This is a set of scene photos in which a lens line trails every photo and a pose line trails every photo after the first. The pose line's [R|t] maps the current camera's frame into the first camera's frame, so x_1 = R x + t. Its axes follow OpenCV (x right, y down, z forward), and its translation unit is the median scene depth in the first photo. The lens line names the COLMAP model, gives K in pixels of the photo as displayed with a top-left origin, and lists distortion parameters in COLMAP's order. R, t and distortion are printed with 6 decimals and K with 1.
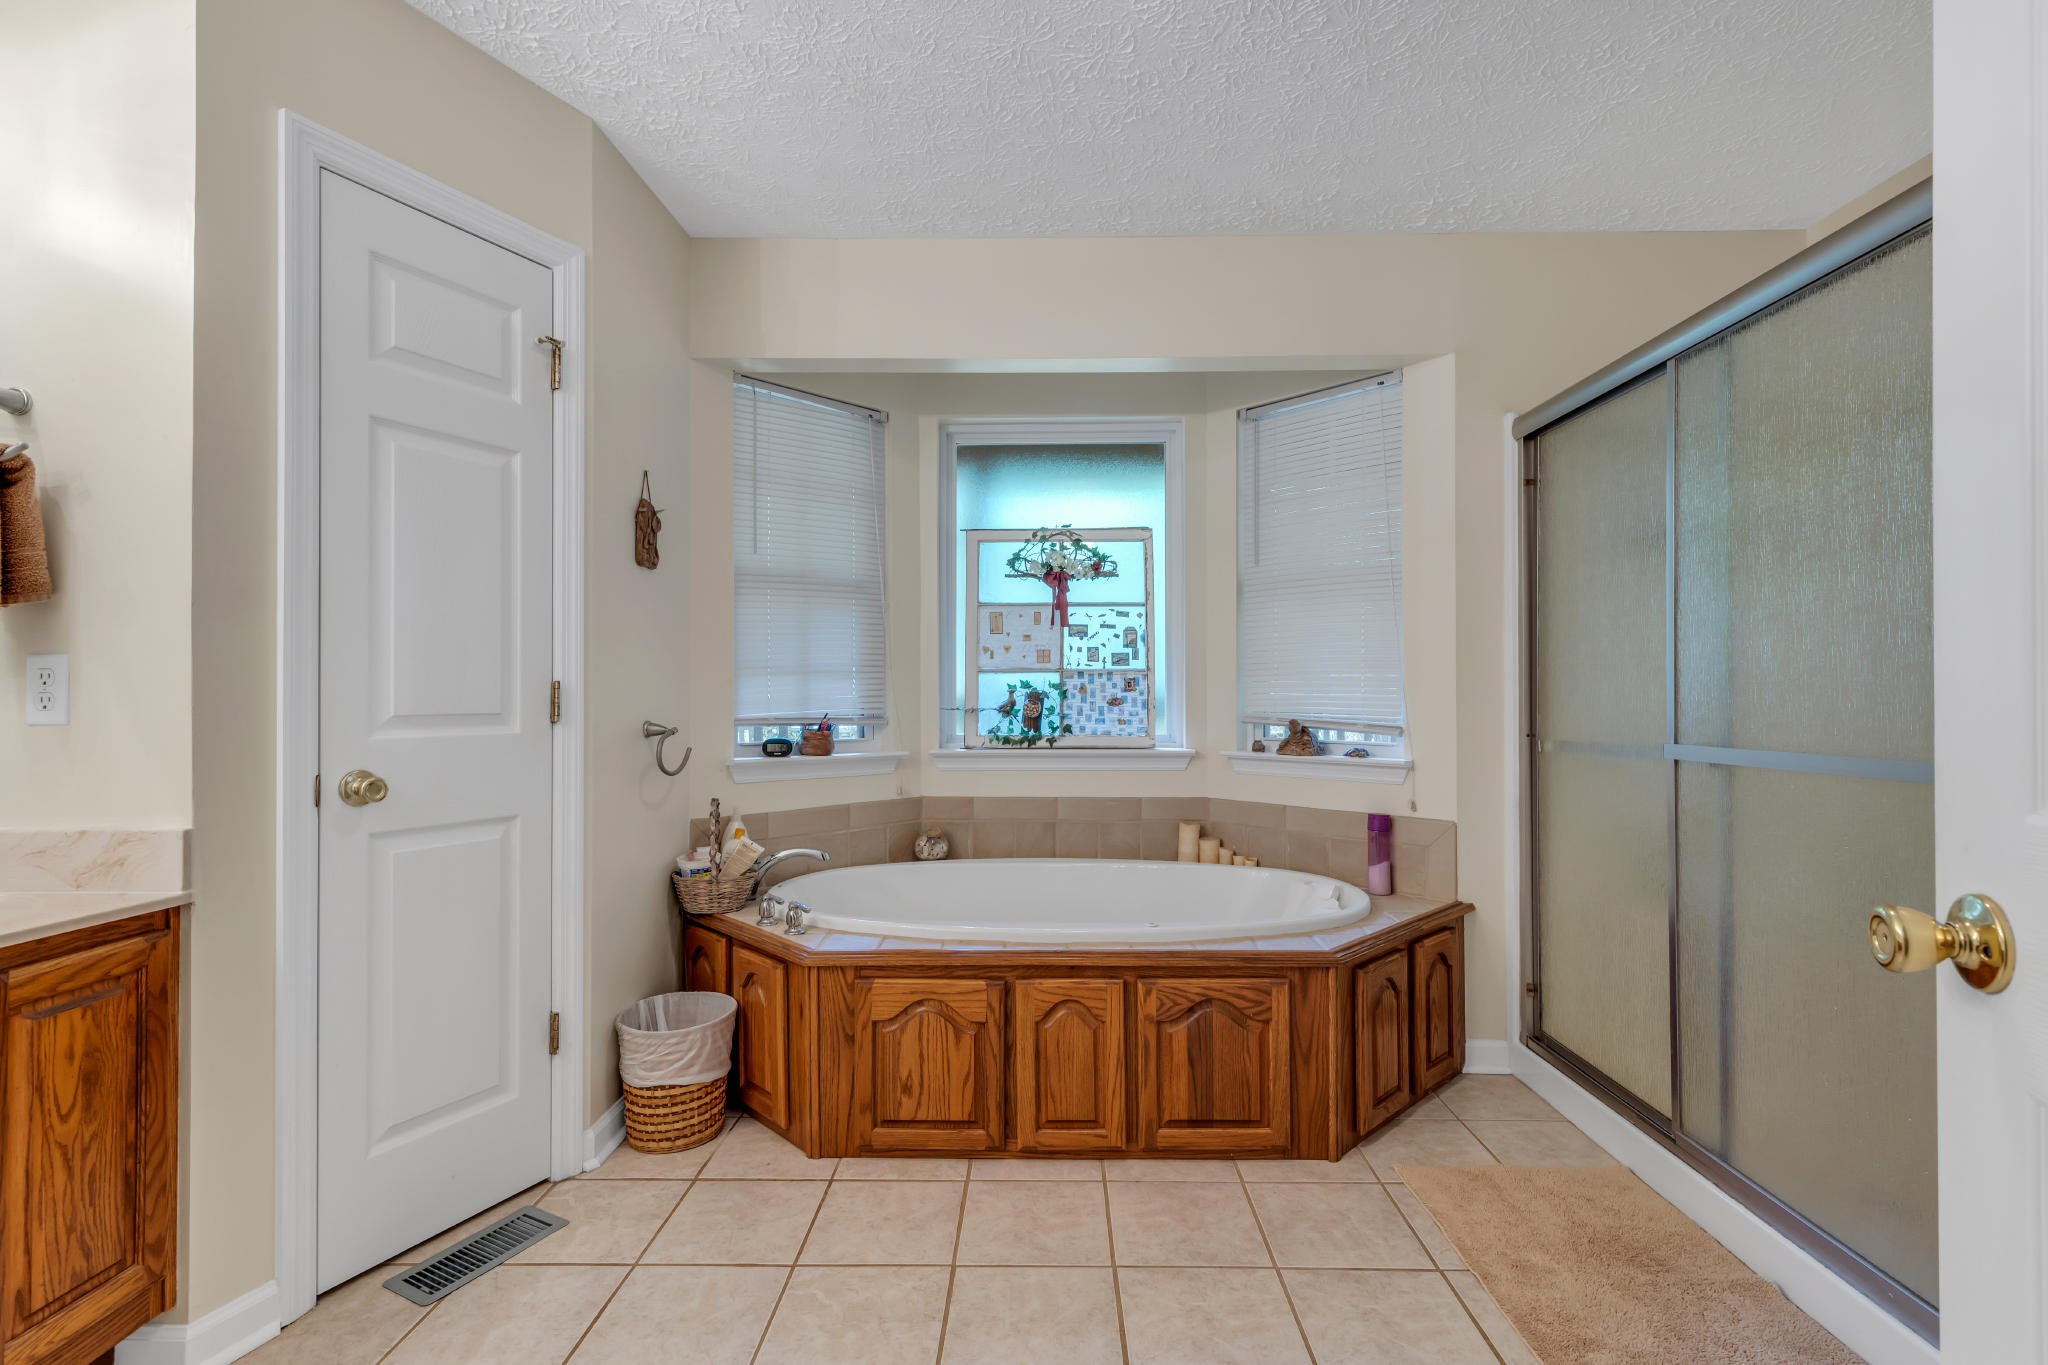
lens RADIAL K [[934.2, 0, 1024.0], [0, 934.2, 682.5], [0, 0, 1]] dist [0.001042, -0.000091]
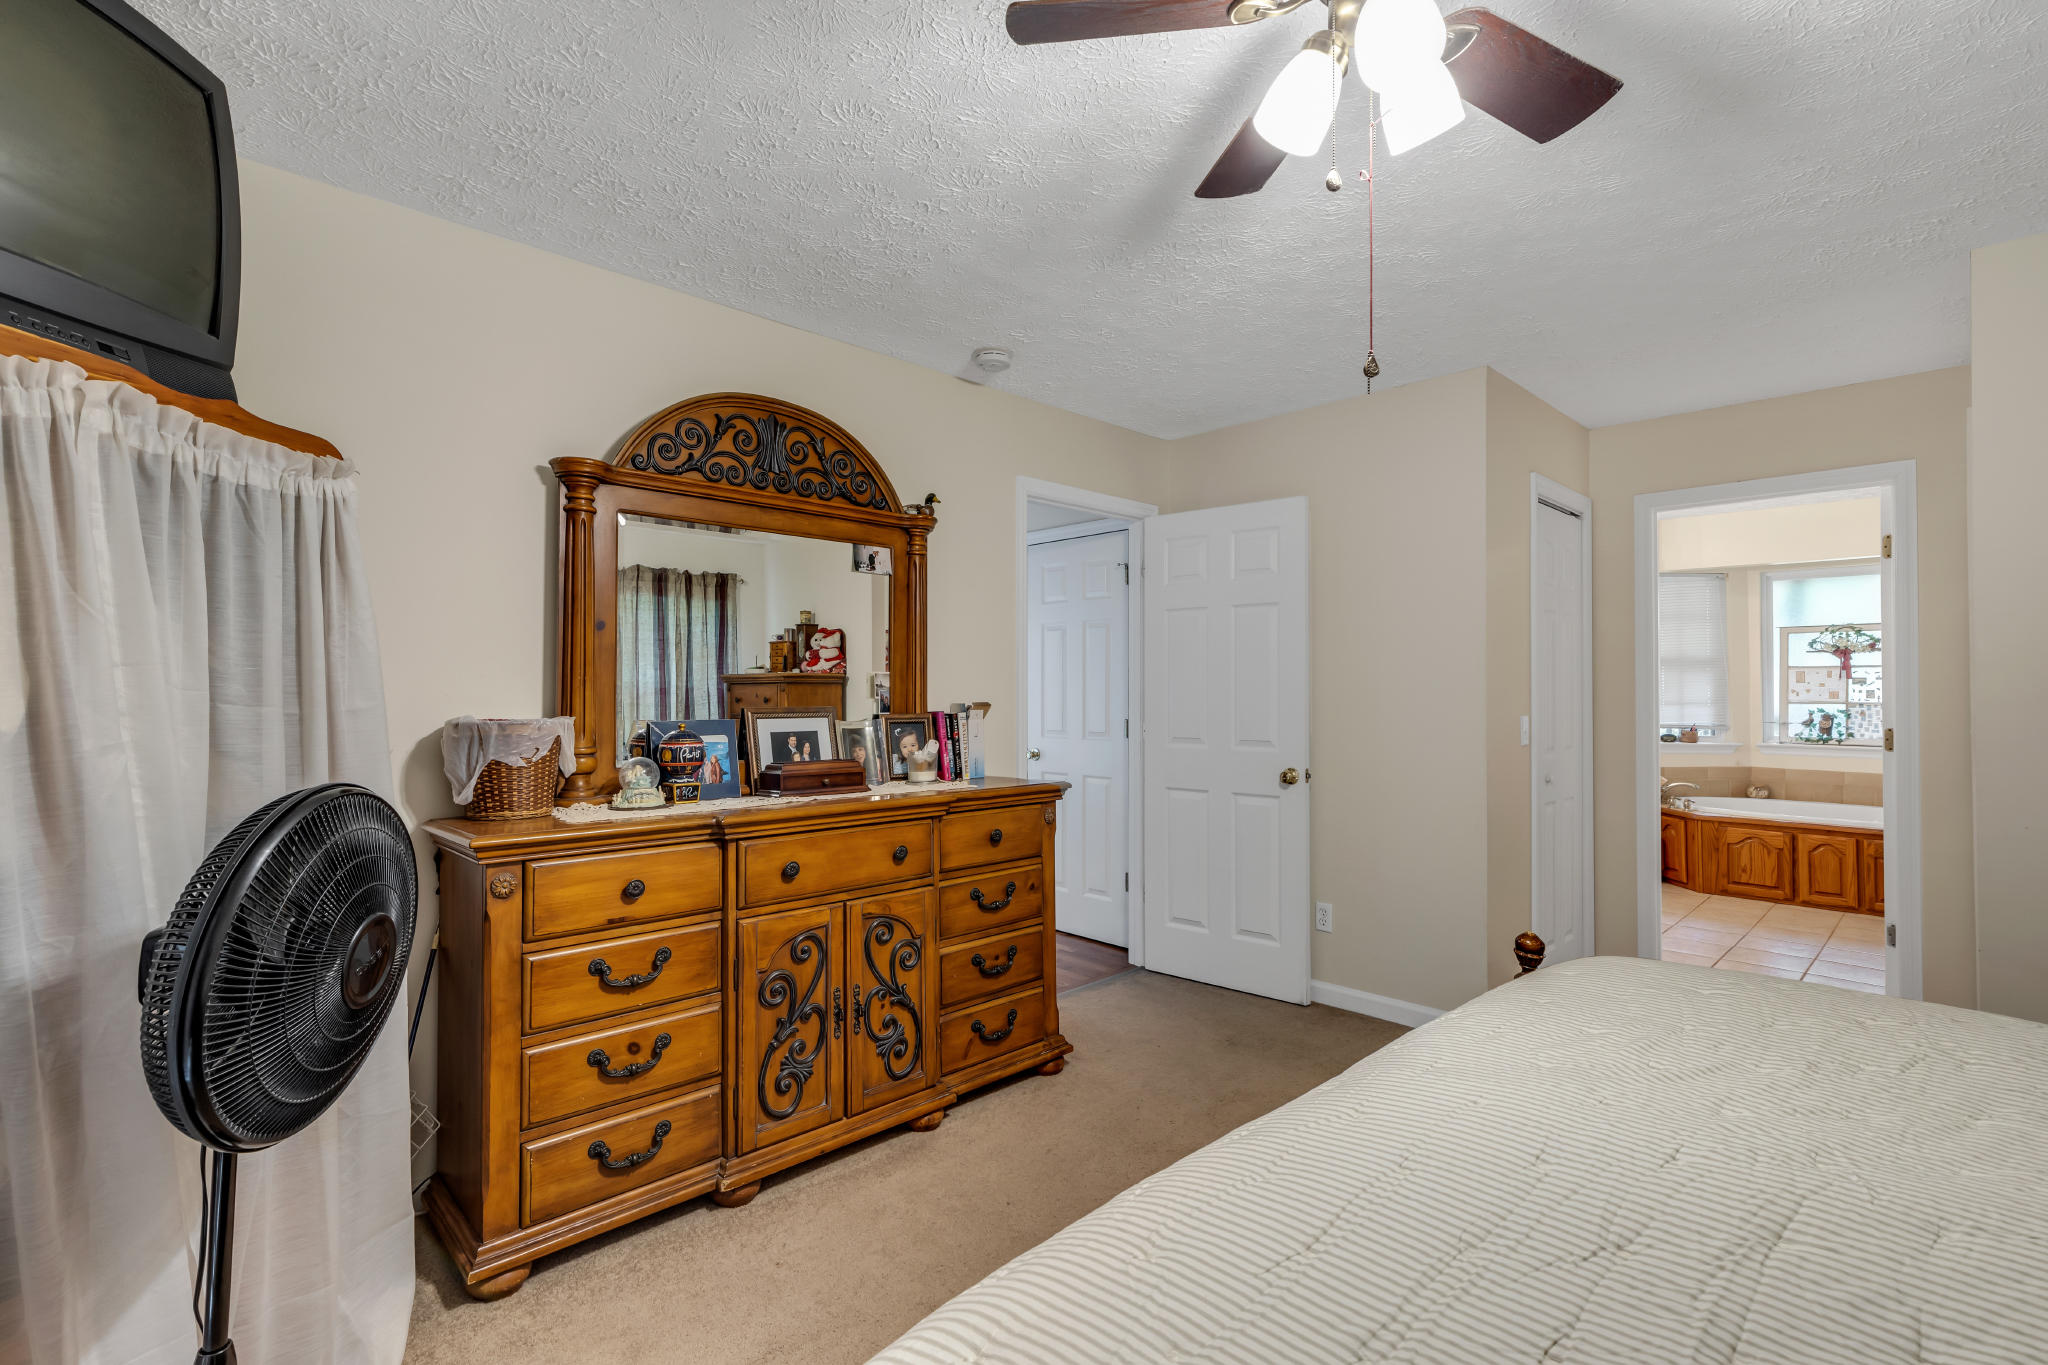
lens RADIAL K [[934.2, 0, 1024.0], [0, 934.2, 682.5], [0, 0, 1]] dist [0.001042, -0.000091]
pose [[0.717151, -0.004584, -0.696903, 0.161606], [0.005844, 0.999983, -0.000564, -0.061615], [0.696893, -0.003668, 0.717165, -1.443891]]
